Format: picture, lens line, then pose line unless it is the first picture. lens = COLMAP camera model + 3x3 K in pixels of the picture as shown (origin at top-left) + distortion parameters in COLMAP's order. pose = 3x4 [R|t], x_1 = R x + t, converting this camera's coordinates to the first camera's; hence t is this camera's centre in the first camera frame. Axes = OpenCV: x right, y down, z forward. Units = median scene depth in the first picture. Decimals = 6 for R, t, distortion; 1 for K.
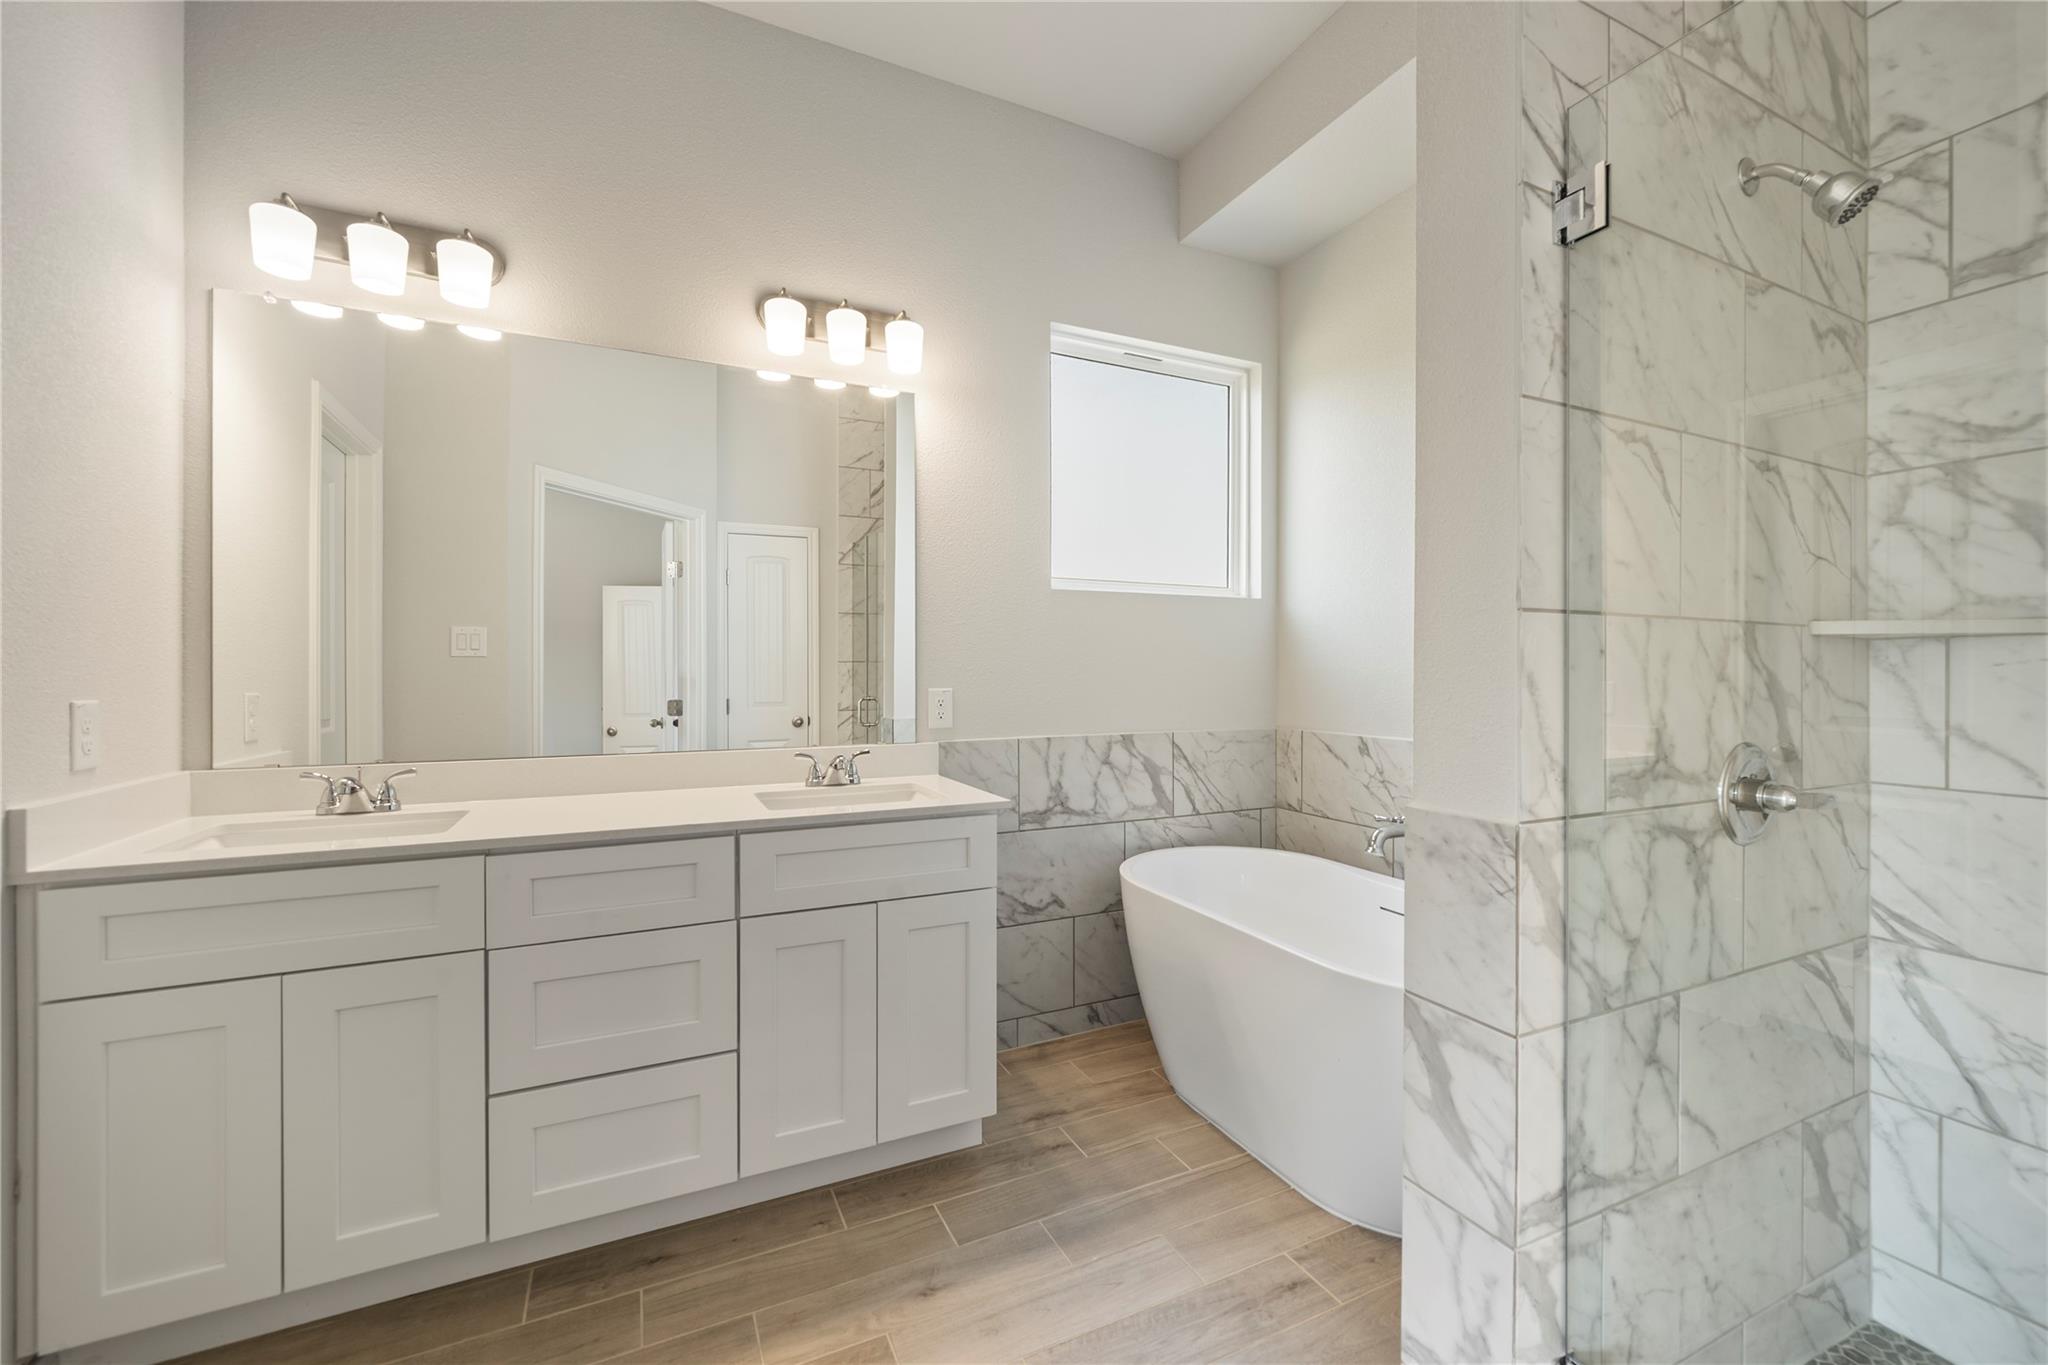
lens RADIAL K [[807.9, 0, 1021.3], [0, 807.9, 682.0], [0, 0, 1]] dist [0.001874, -0.000073]
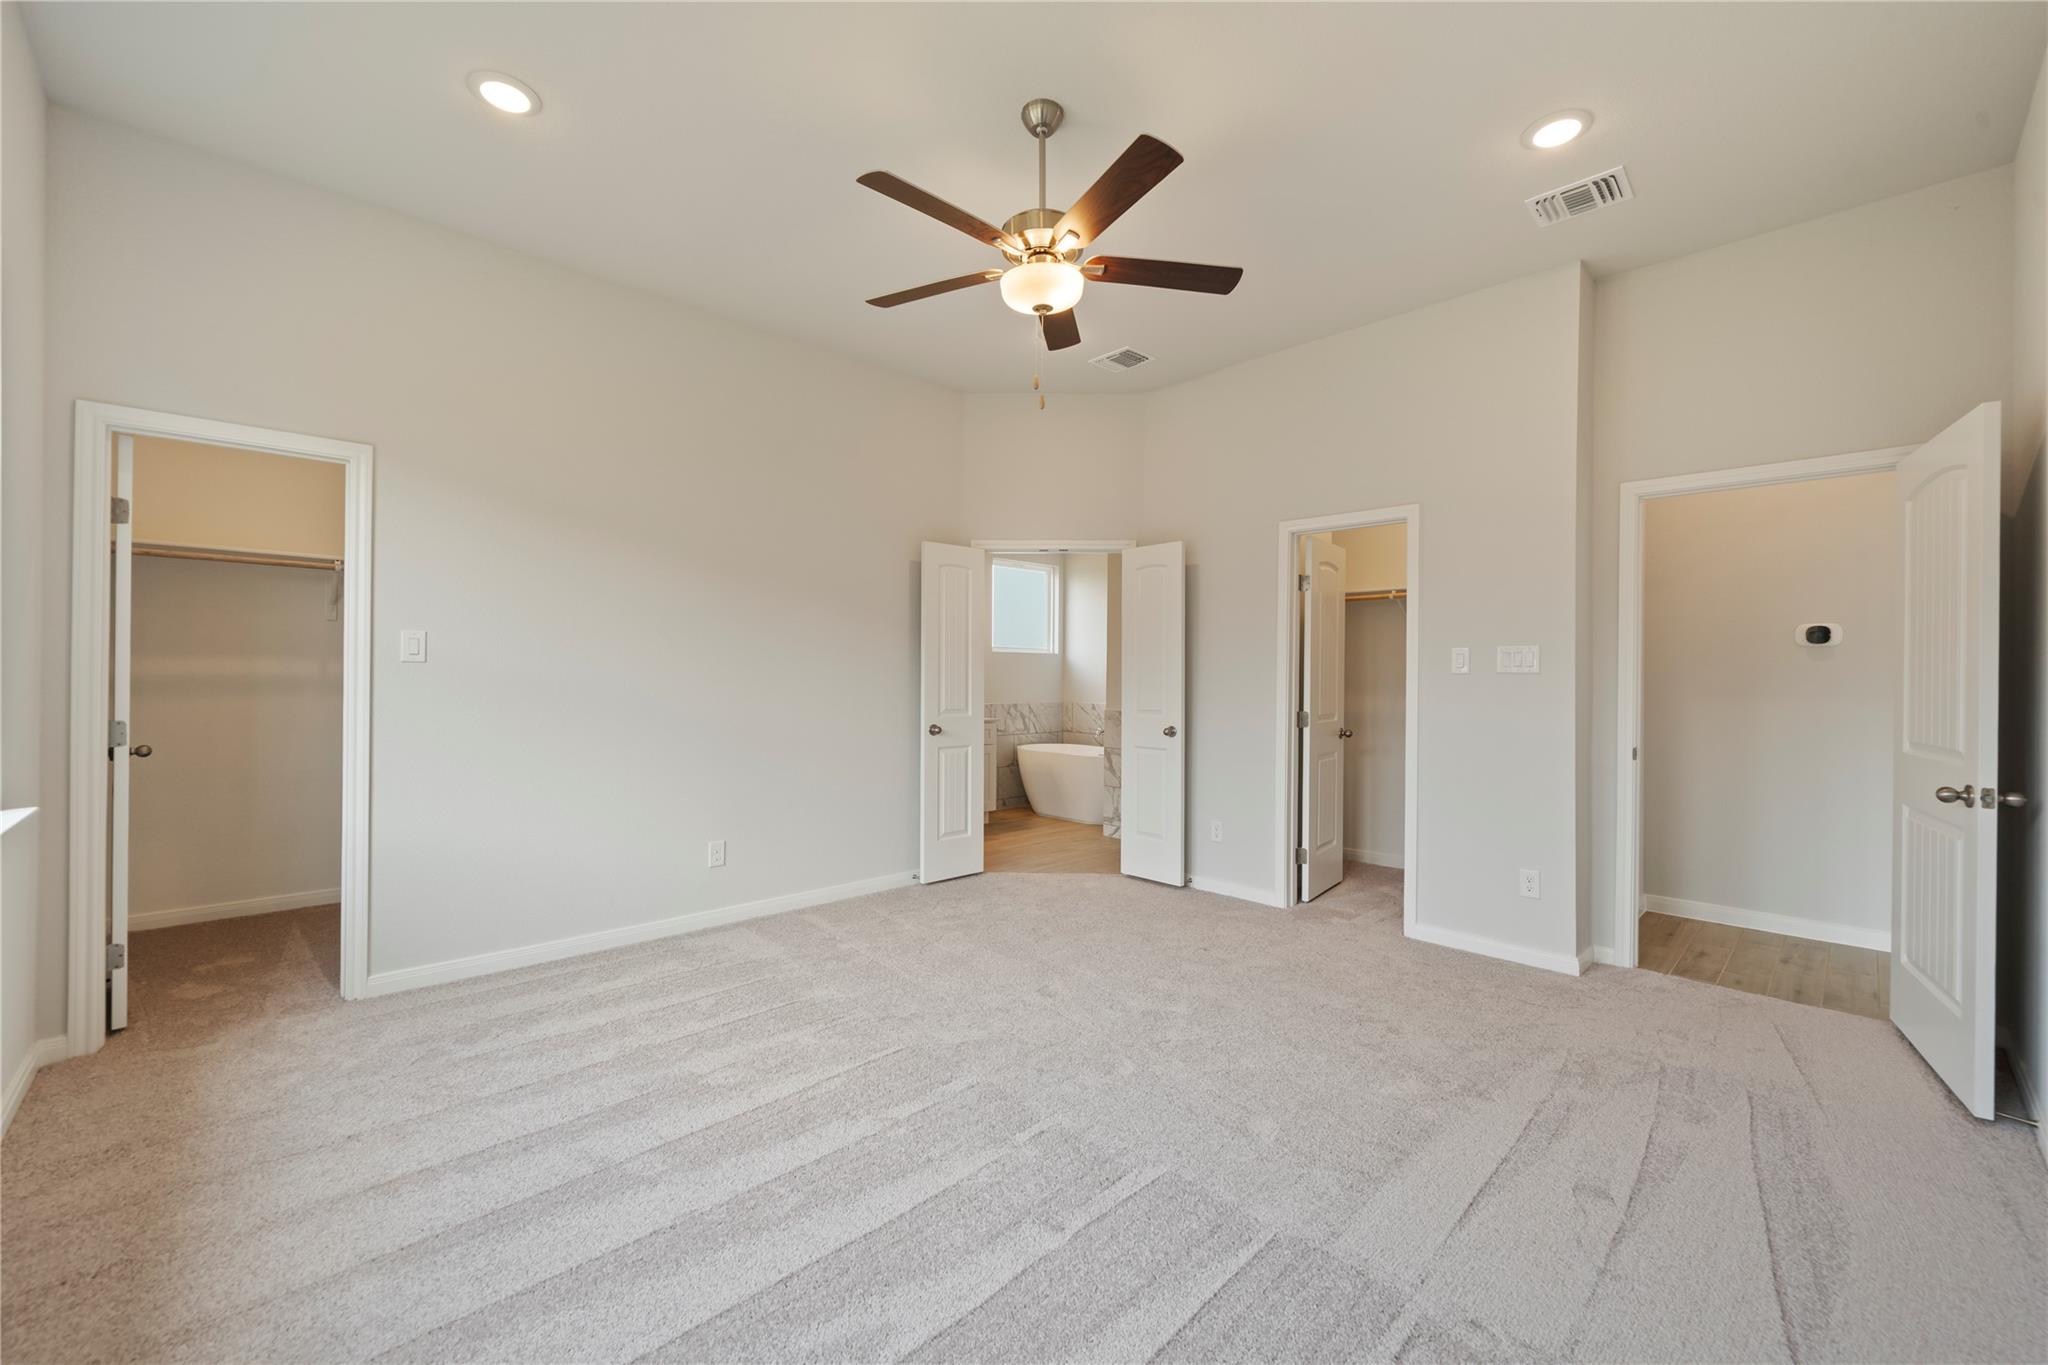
lens RADIAL K [[807.9, 0, 1023.2], [0, 807.9, 683.8], [0, 0, 1]] dist [0.001874, -0.000073]
pose [[0.943333, 0.007769, 0.331757, -0.752028], [-0.007760, 0.999969, -0.001353, 0.001208], [-0.331757, -0.001299, 0.943364, -1.601075]]
